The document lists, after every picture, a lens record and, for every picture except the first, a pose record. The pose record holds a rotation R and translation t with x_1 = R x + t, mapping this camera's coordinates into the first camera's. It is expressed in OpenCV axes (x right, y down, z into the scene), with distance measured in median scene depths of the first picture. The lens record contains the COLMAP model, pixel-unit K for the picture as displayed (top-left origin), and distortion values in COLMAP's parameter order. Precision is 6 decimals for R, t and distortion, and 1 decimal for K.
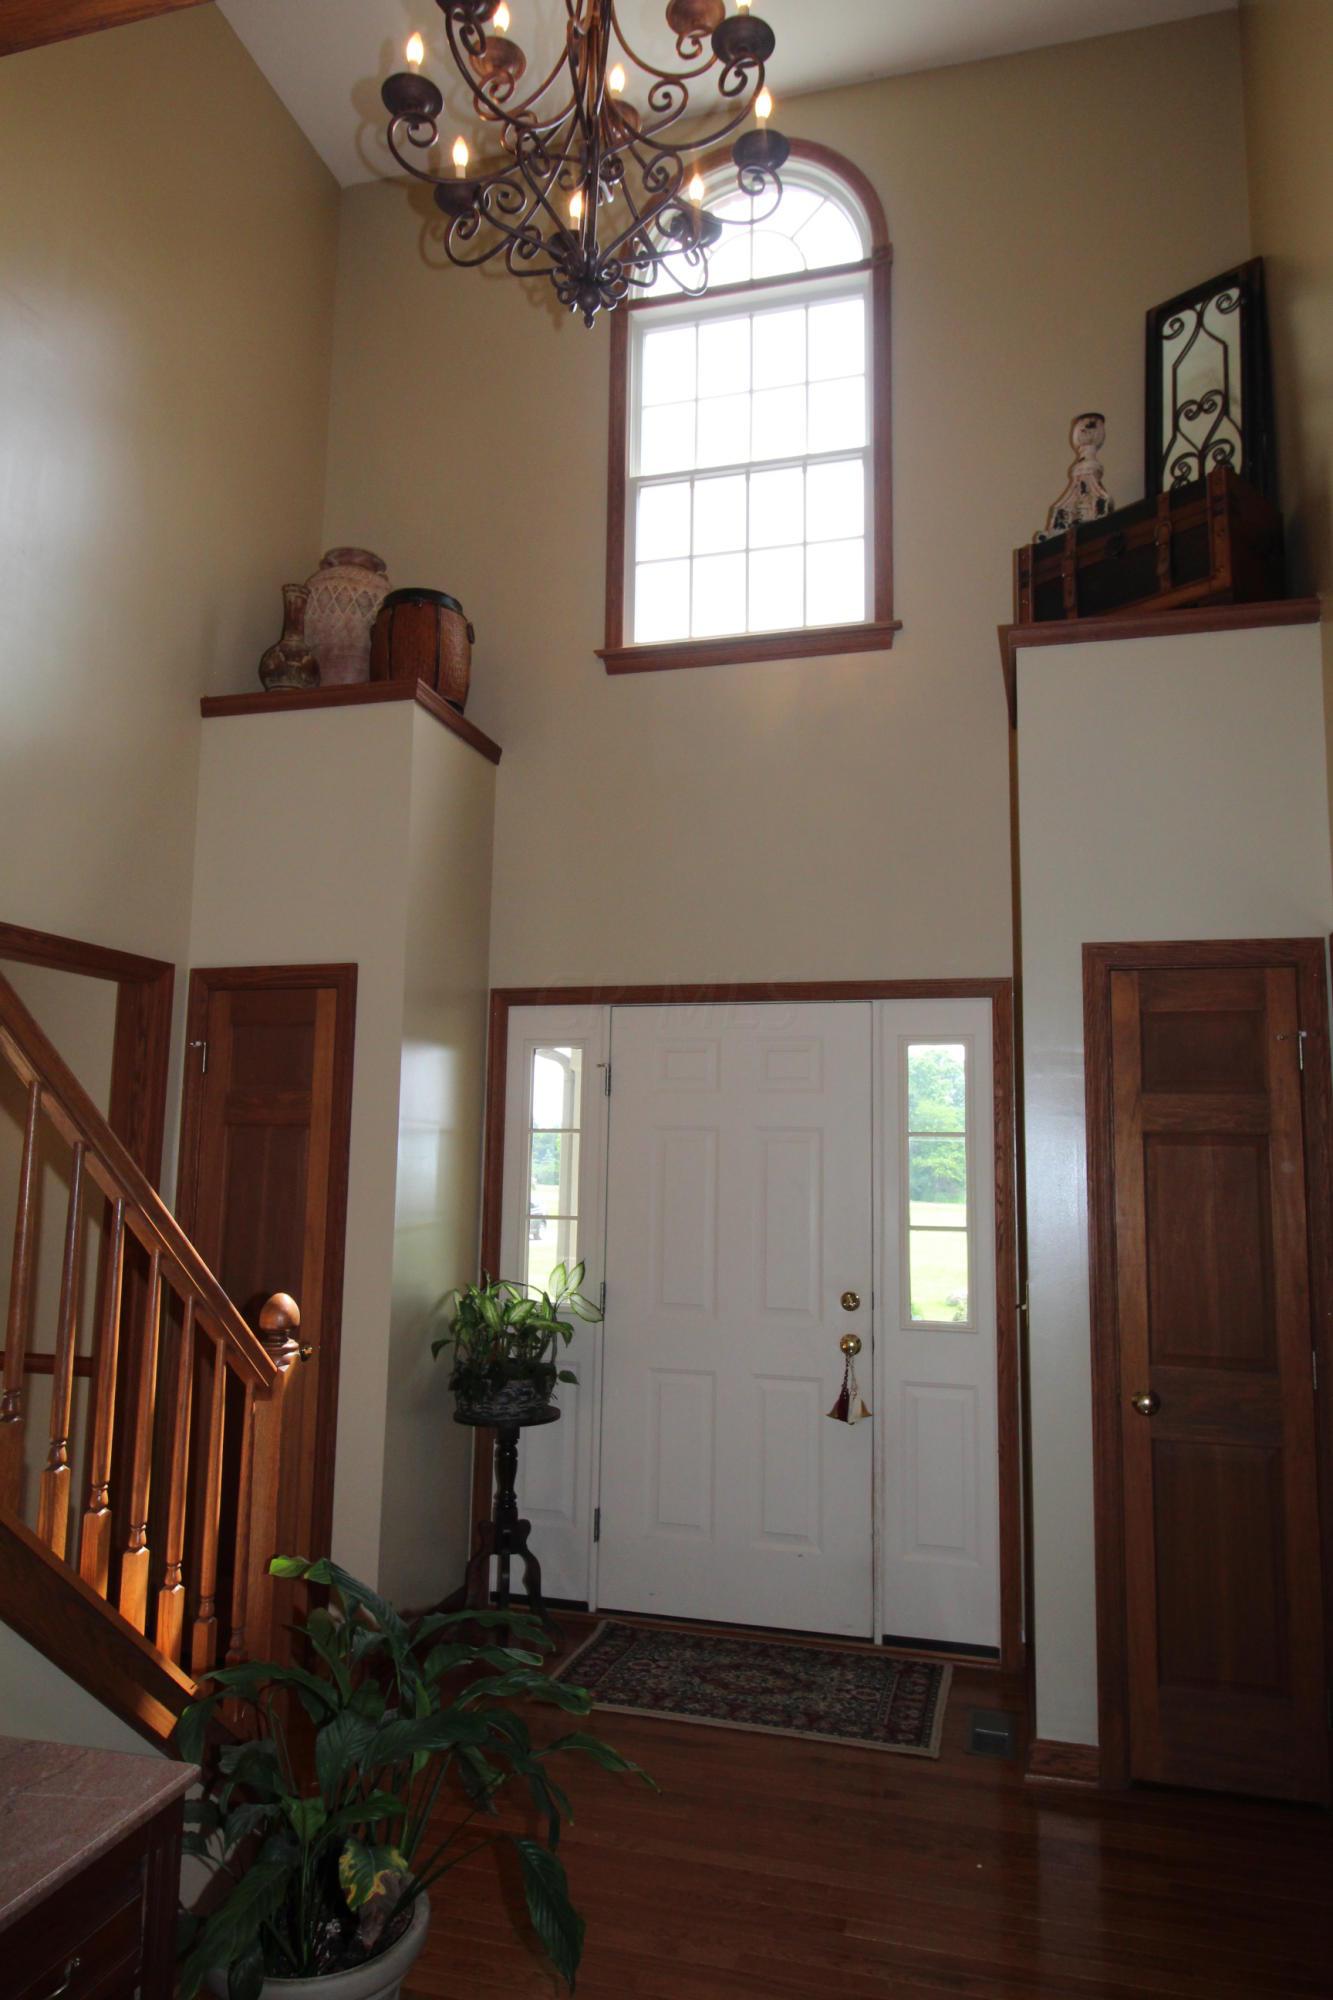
lens RADIAL K [[1265.6, 0, 666.5], [0, 1265.6, 1000.0], [0, 0, 1]] dist [0.002870, 0.001385]
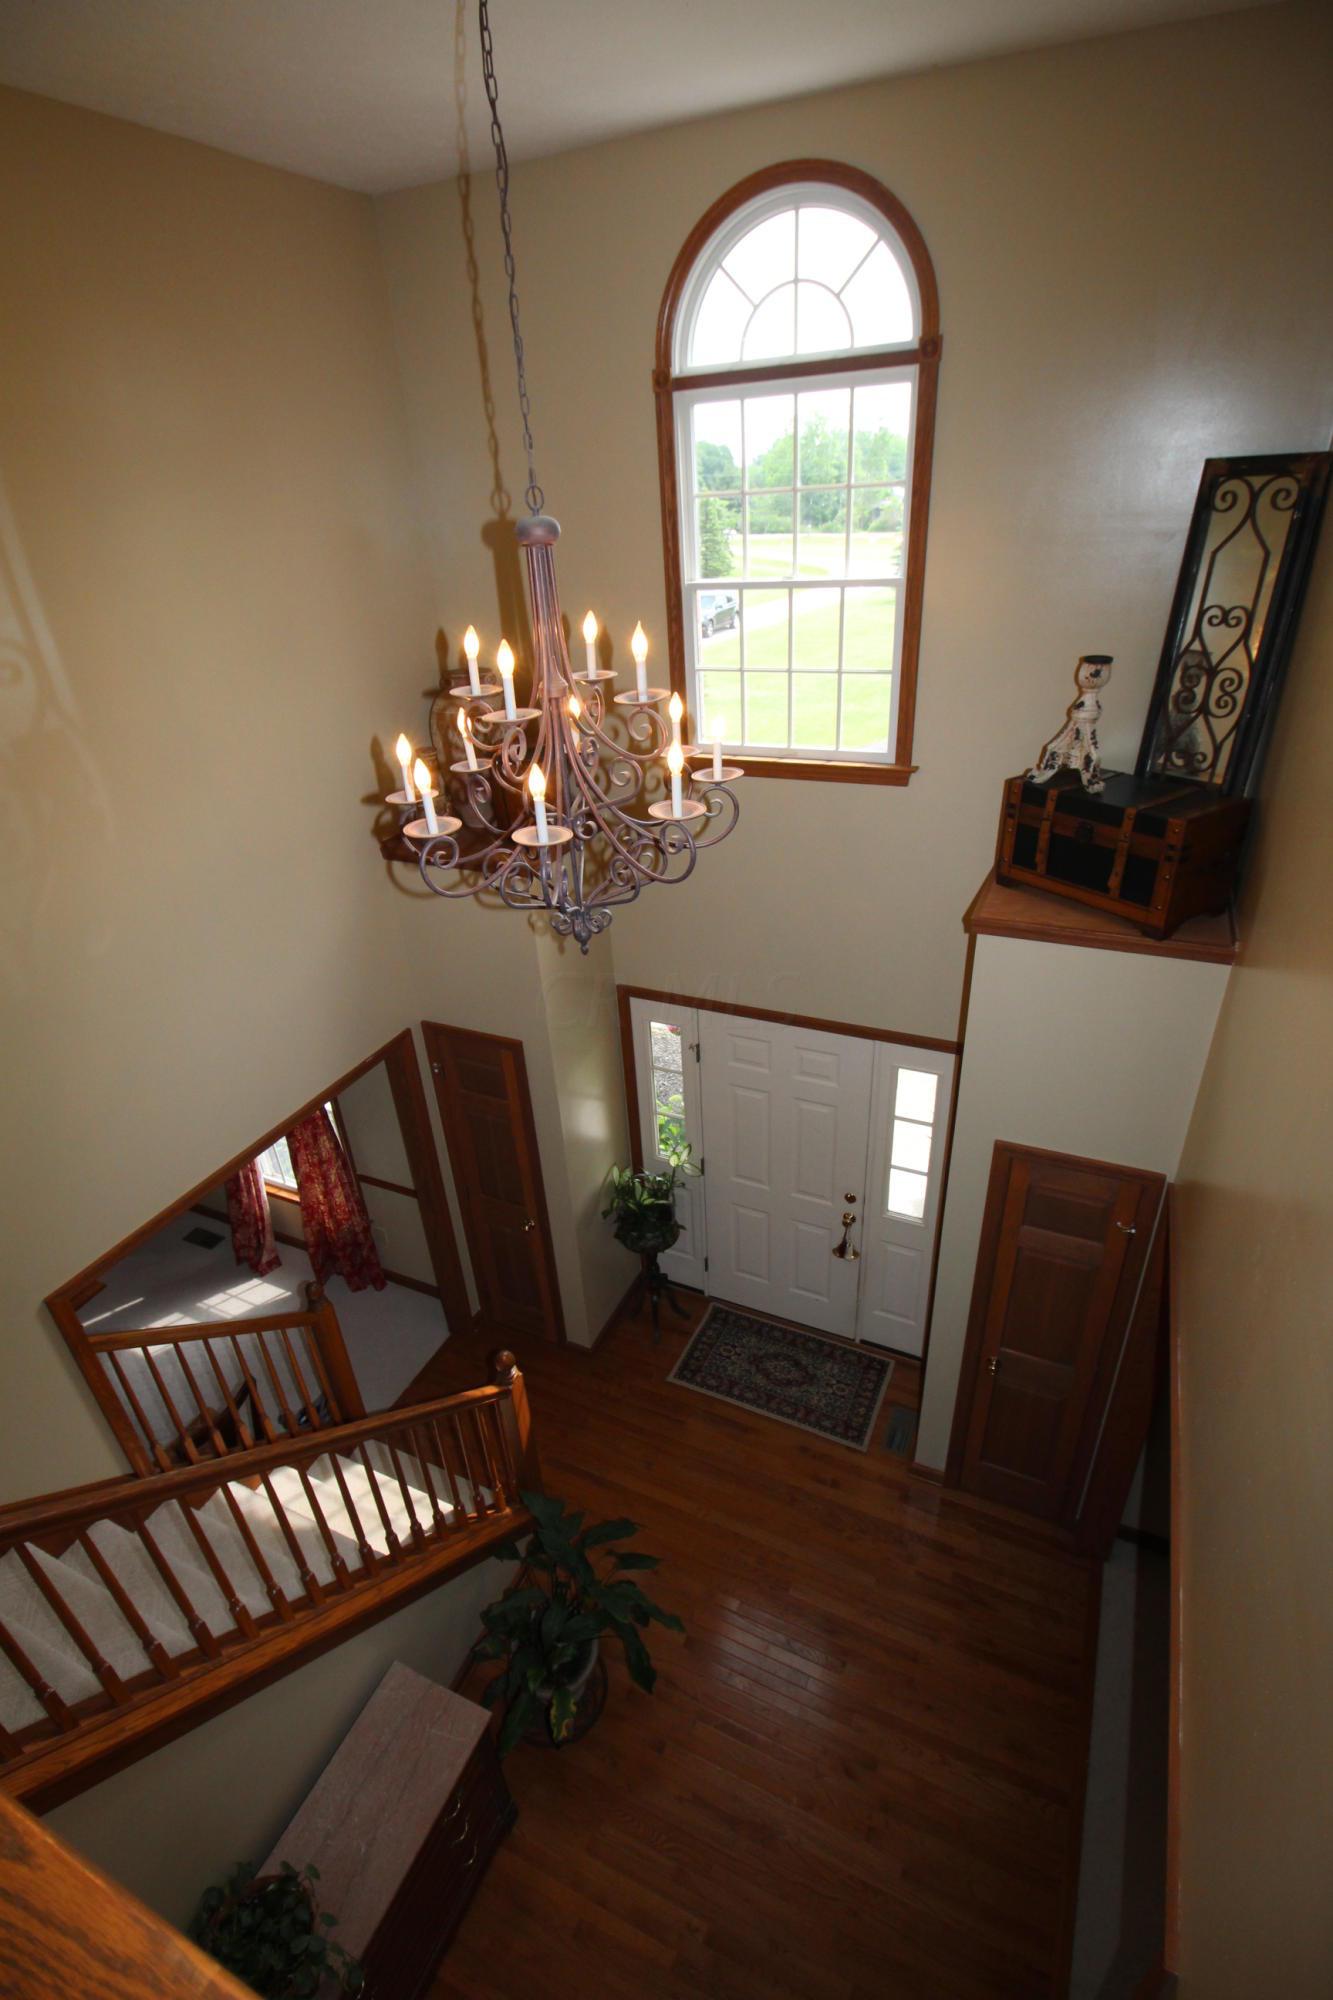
lens RADIAL K [[943.7, 0, 652.2], [0, 943.7, 1005.3], [0, 0, 1]] dist [-0.002740, -0.006972]
pose [[0.980451, 0.021579, -0.195579, 0.129483], [0.098828, 0.805495, 0.584304, -0.700589], [0.170146, -0.592209, 0.787616, 0.155795]]
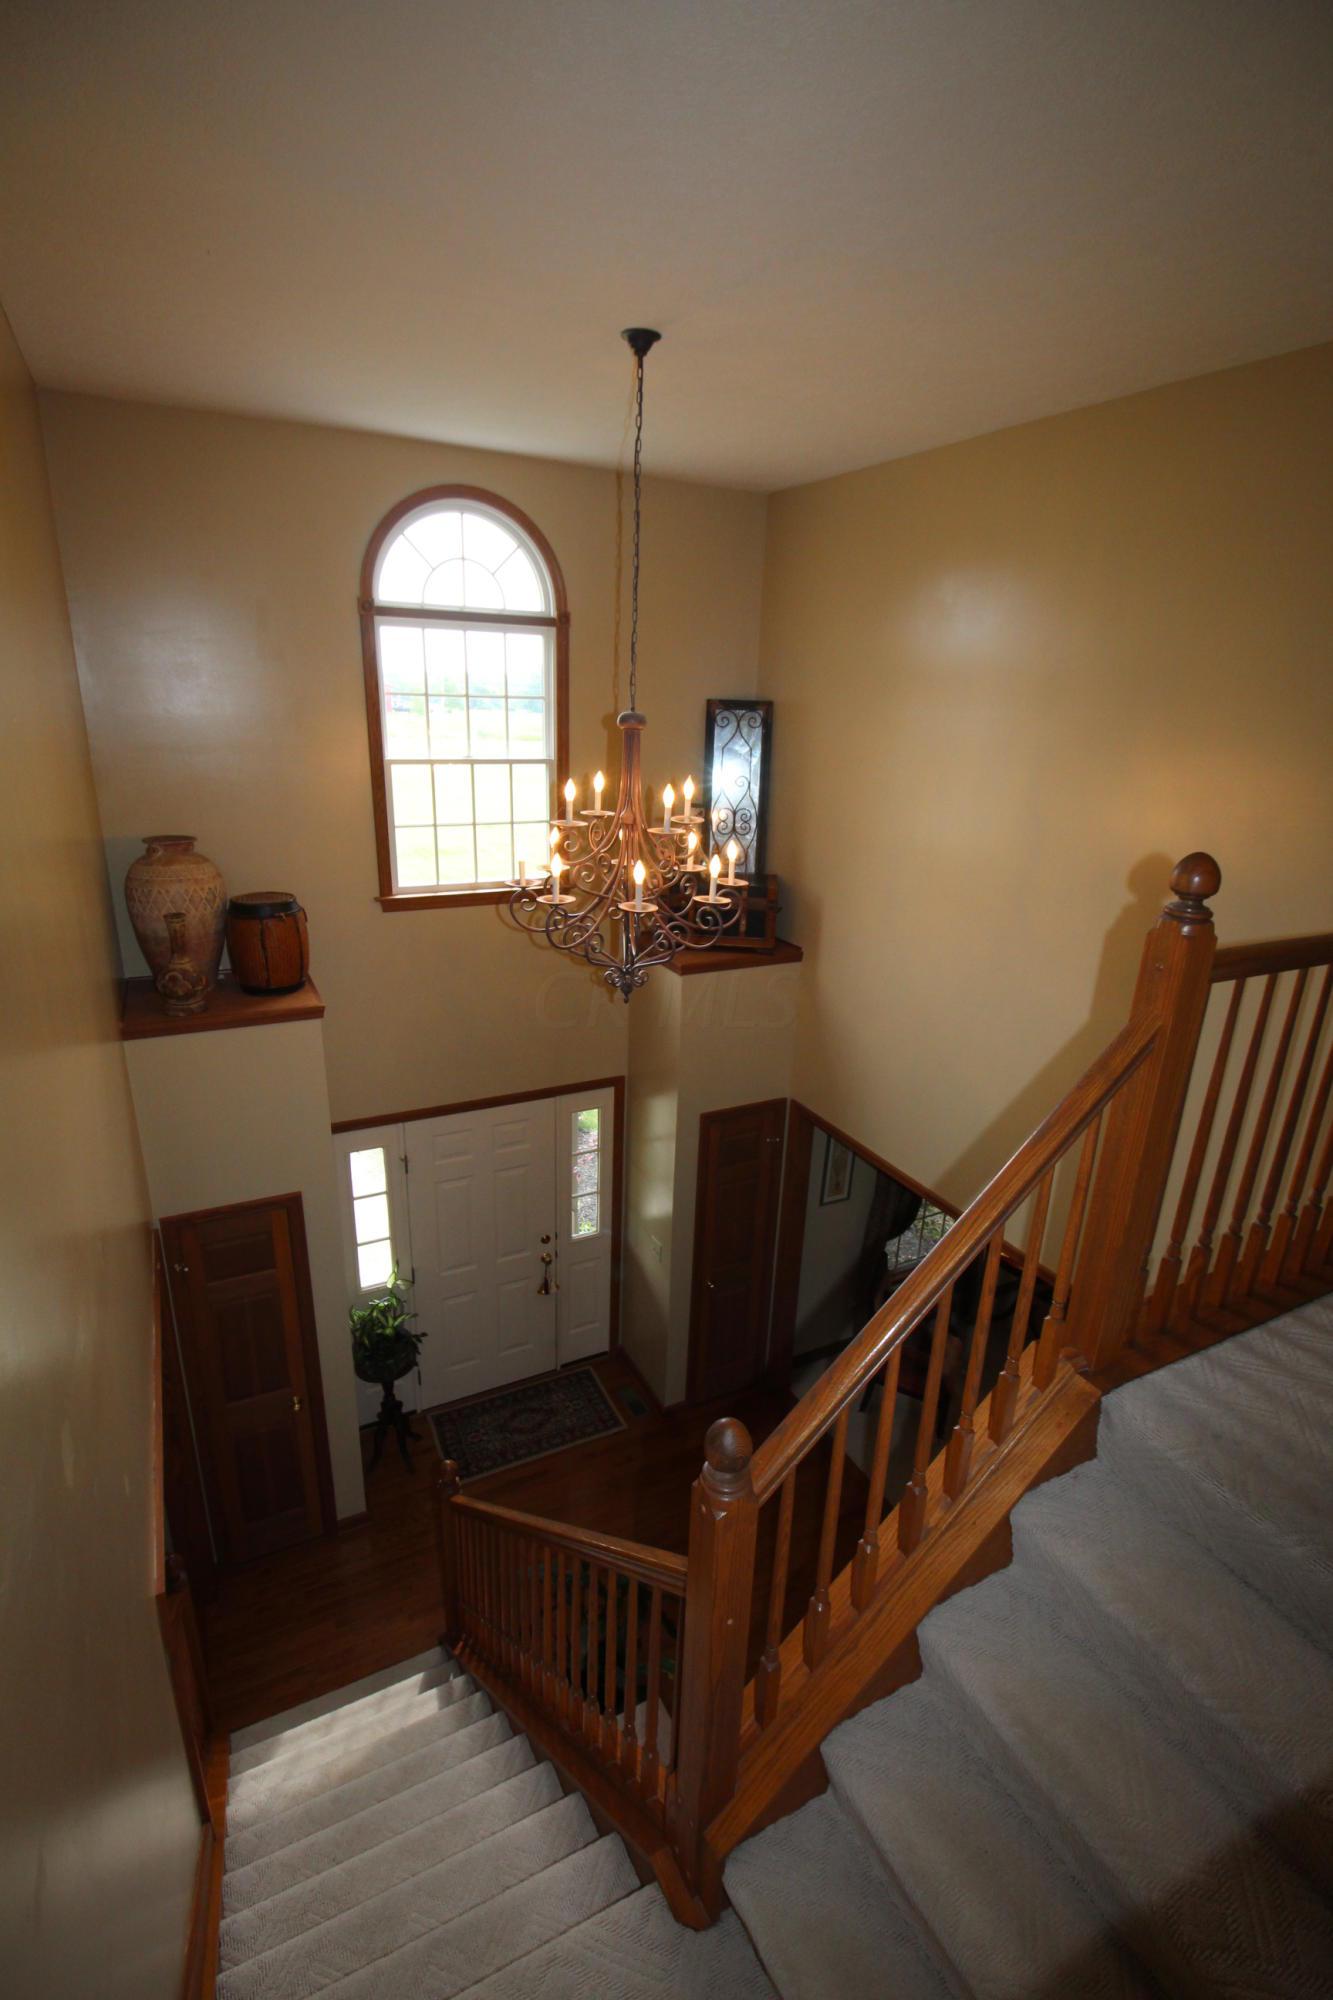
lens RADIAL K [[928.2, 0, 666.5], [0, 928.2, 1000.0], [0, 0, 1]] dist [-0.010633, -0.006194]
pose [[0.737261, -0.204770, 0.643829, -0.575985], [-0.108600, 0.904650, 0.412085, -0.723482], [-0.666823, -0.373734, 0.644725, 0.086290]]
